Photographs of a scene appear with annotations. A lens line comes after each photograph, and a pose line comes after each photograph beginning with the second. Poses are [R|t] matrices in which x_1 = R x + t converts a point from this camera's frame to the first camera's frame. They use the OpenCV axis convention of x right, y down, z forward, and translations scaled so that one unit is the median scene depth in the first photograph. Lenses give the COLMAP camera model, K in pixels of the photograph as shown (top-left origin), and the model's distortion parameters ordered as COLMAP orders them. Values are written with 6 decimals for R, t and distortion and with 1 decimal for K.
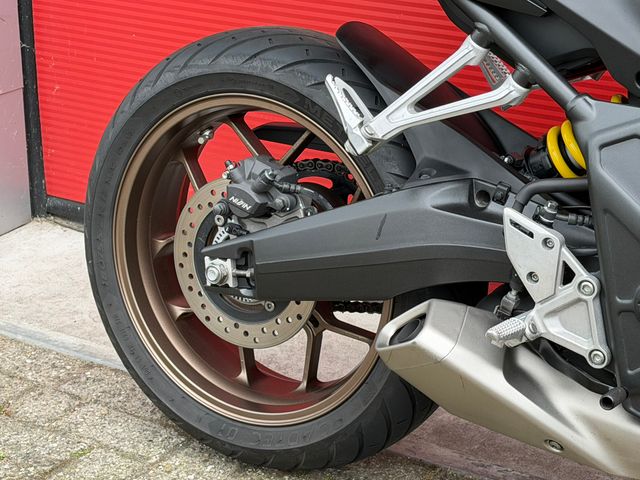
lens RADIAL K [[1505.7, 0, 318.0], [0, 1505.7, 231.1], [0, 0, 1]] dist [0.126924, 0.122505]
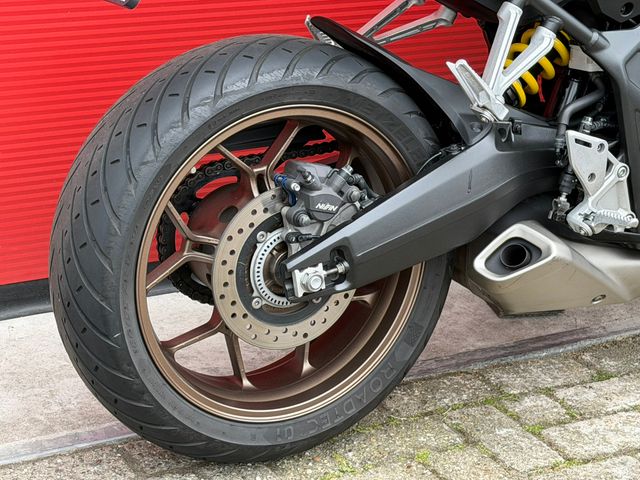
lens RADIAL K [[1511.2, 0, 323.2], [0, 1511.2, 247.4], [0, 0, 1]] dist [0.118509, 0.266332]
pose [[0.421119, -0.308282, 0.853007, -0.973549], [0.235963, 0.945319, 0.225152, -0.232938], [-0.875774, 0.106462, 0.470835, 0.522096]]
